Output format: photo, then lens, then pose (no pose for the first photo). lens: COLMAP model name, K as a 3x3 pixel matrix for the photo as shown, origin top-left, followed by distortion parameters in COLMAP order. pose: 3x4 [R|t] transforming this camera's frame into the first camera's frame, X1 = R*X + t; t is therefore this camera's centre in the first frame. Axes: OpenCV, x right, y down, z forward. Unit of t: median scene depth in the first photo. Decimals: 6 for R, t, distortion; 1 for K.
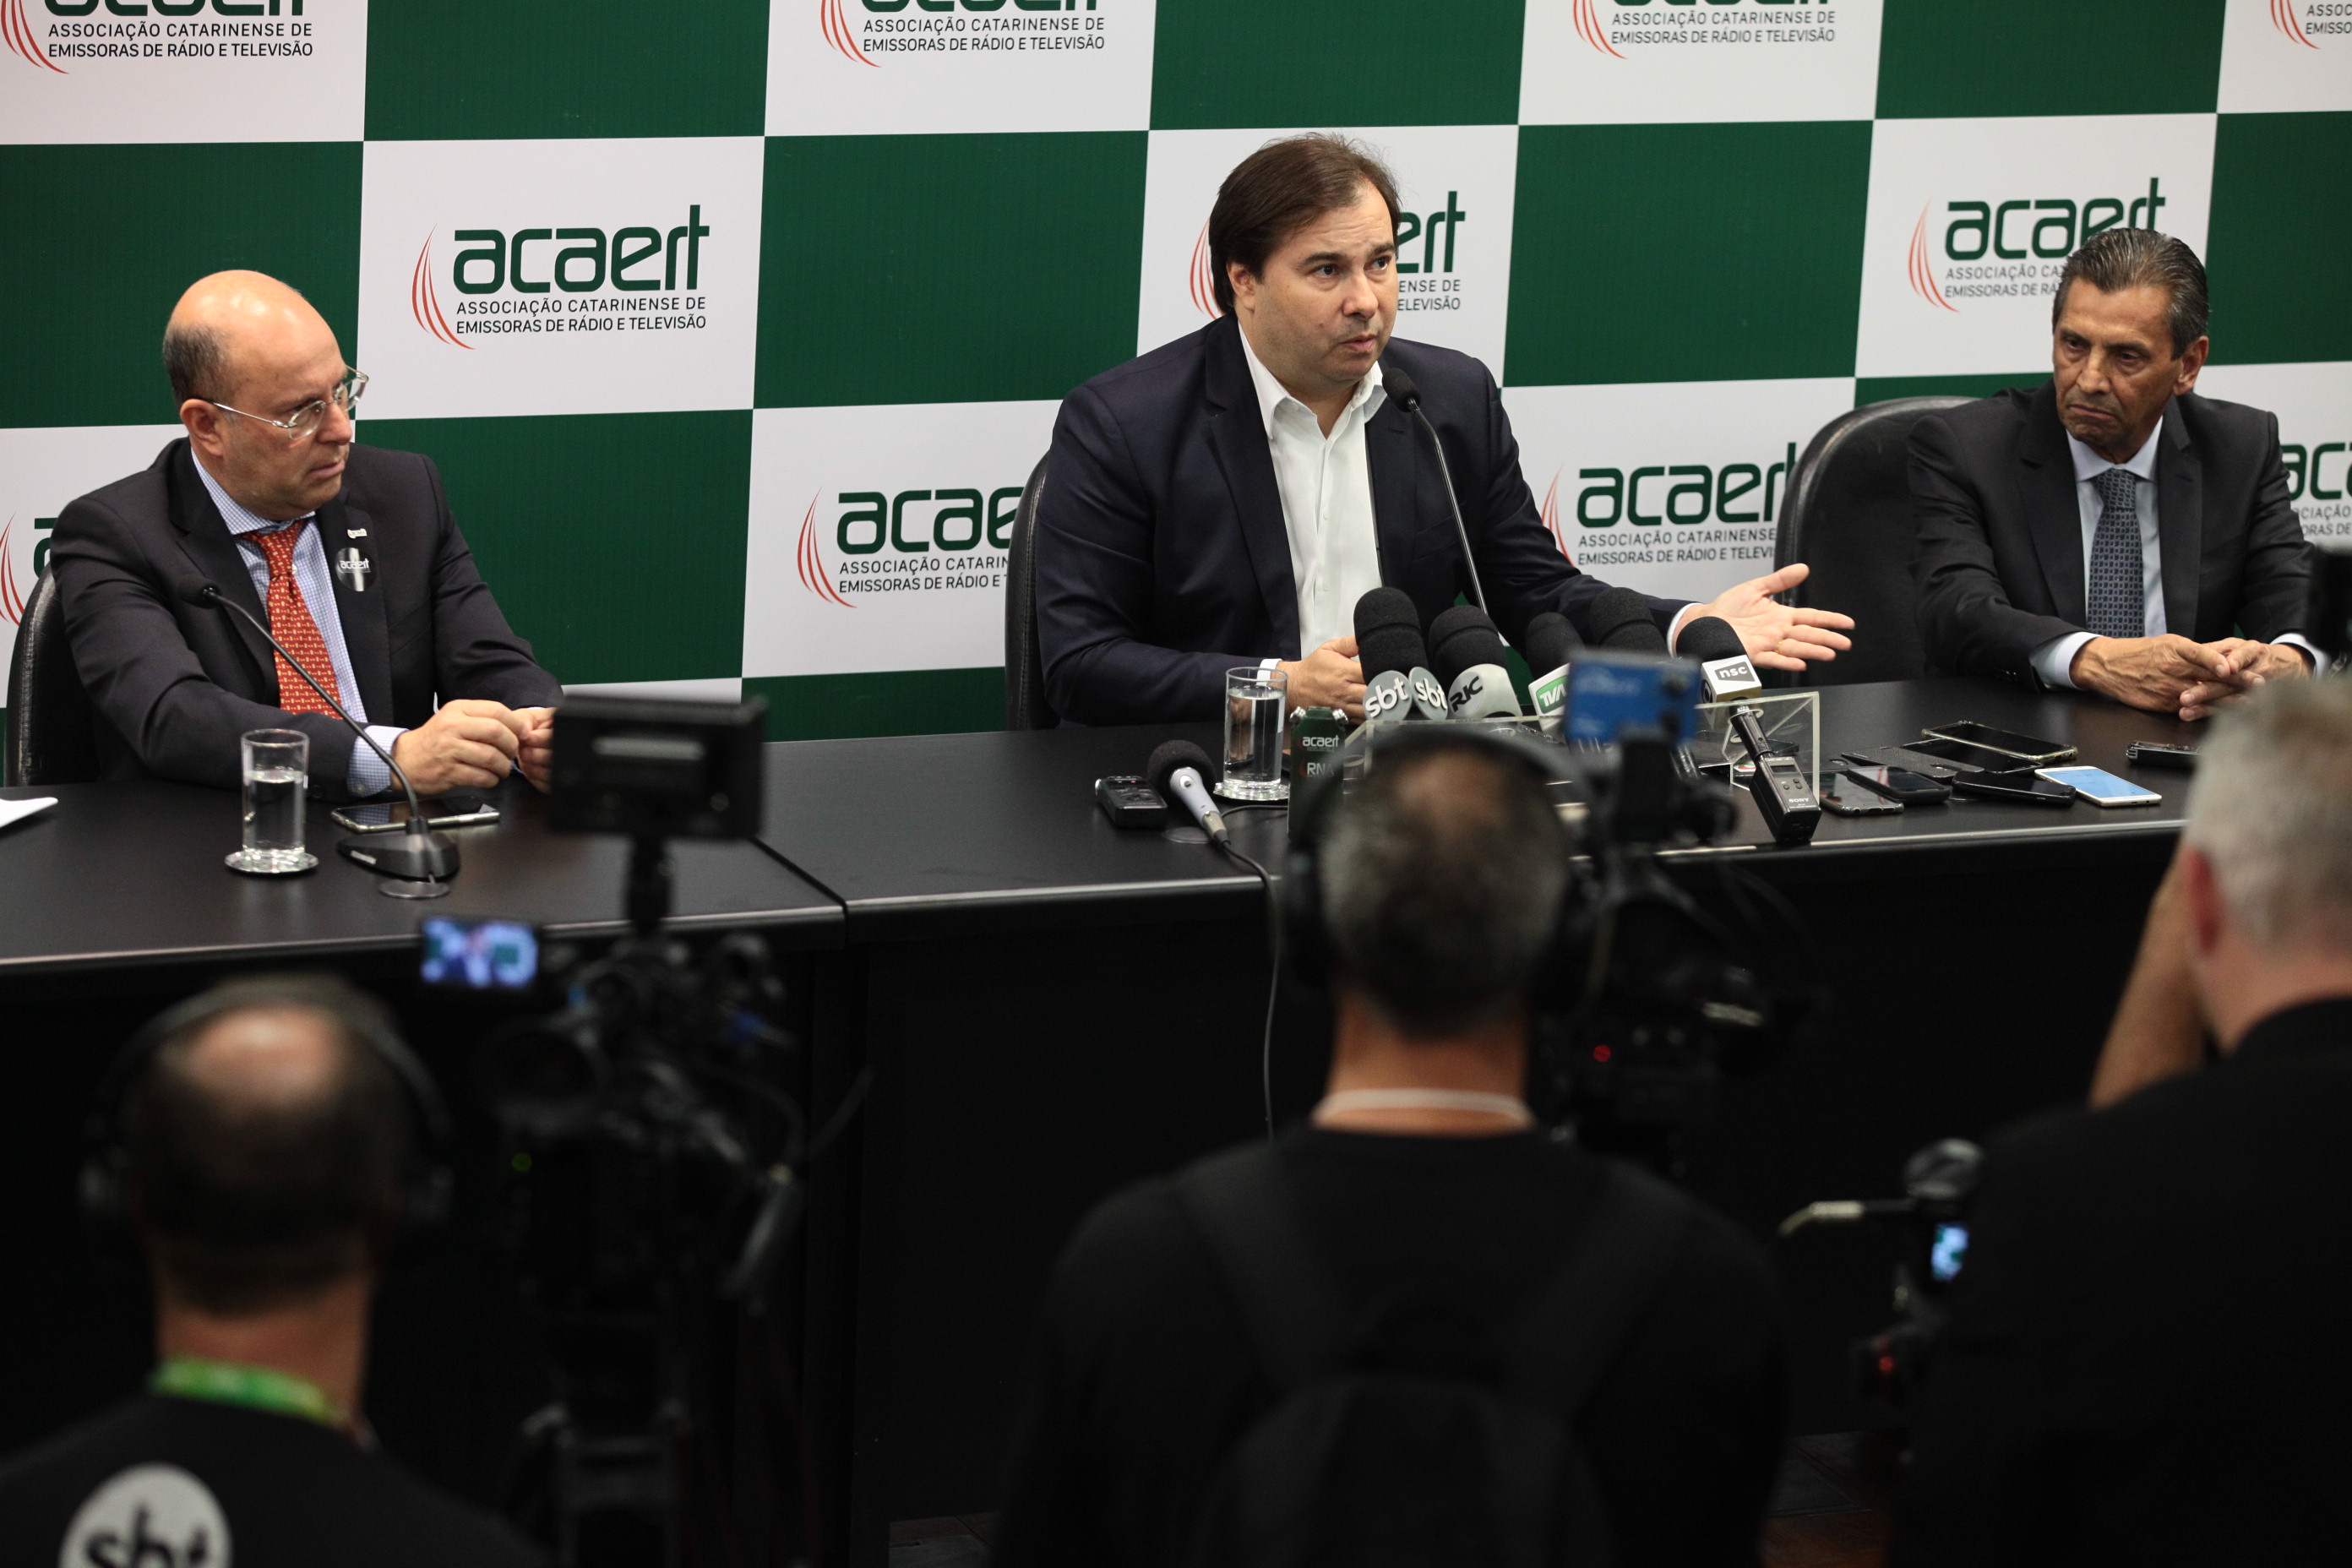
lens RADIAL K [[7707.5, 0, 1175.8], [0, 7707.5, 790.0], [0, 0, 1]] dist [0.079890, 0.000000]
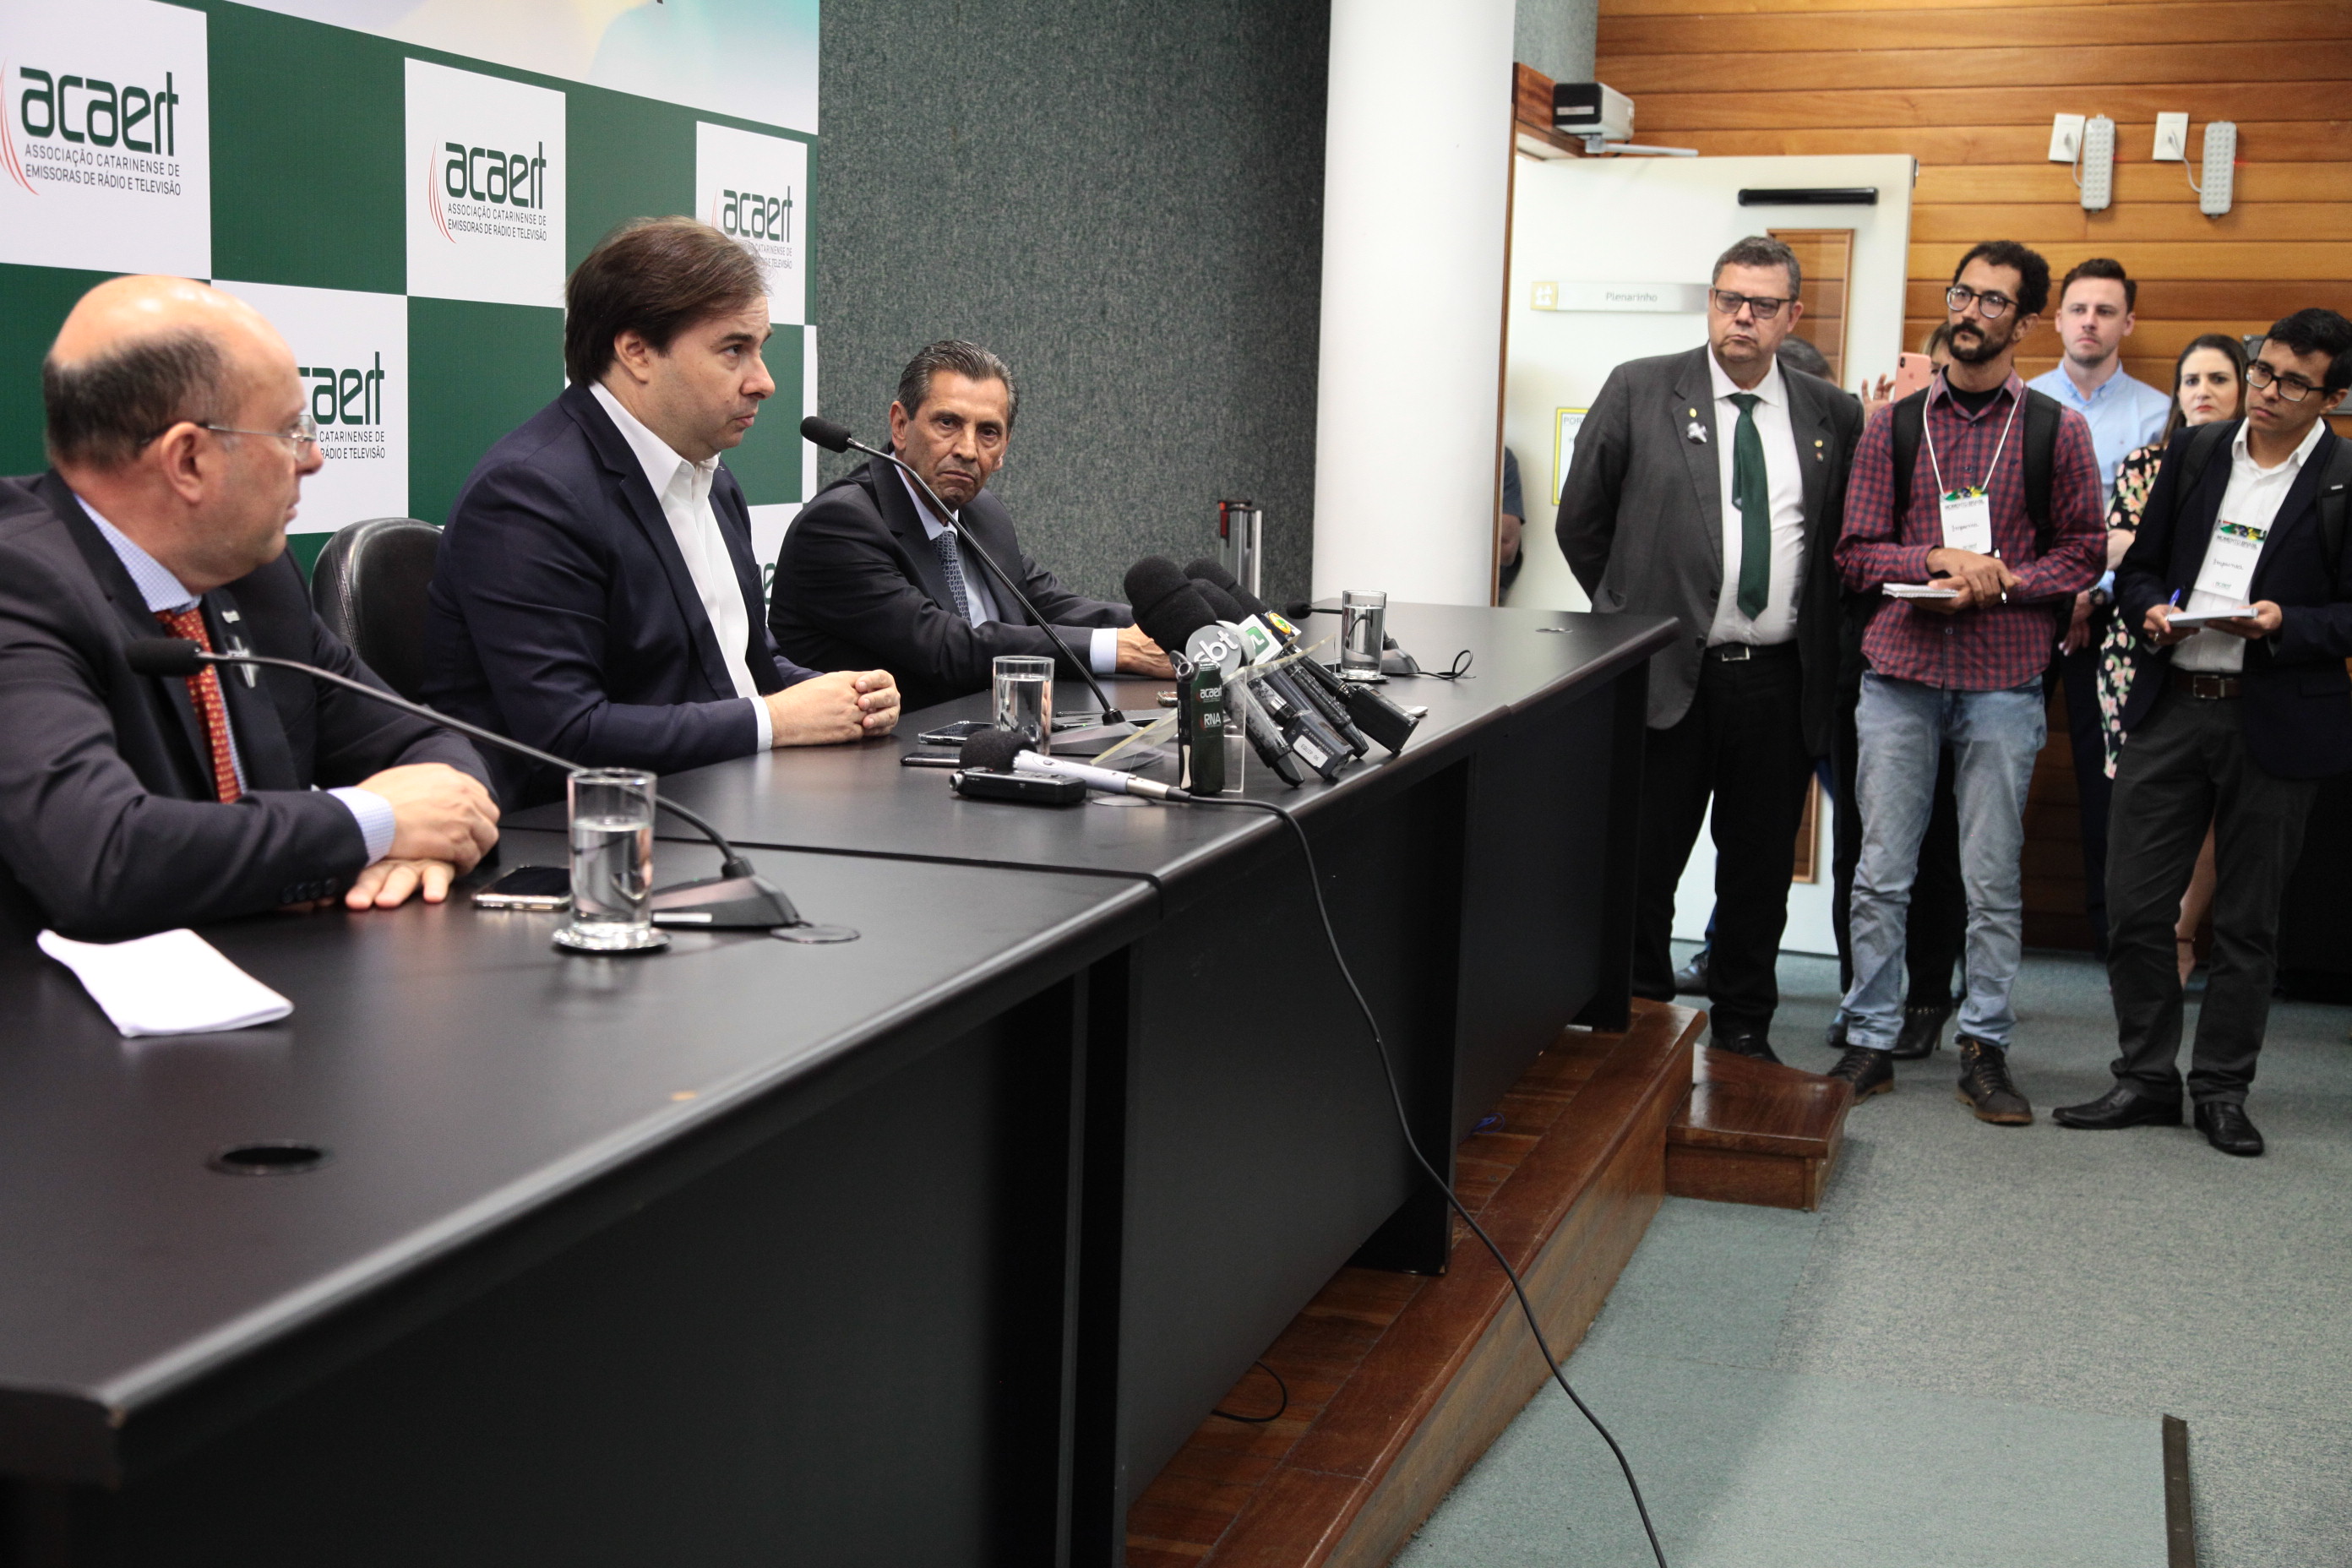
lens RADIAL K [[3272.8, 0, 1221.9], [0, 3272.8, 779.7], [0, 0, 1]] dist [0.231770, 0.000000]
pose [[0.650753, -0.123938, 0.749106, -0.261310], [0.171562, 0.985075, 0.013941, 0.000217], [-0.739653, 0.119446, 0.662303, 0.579438]]
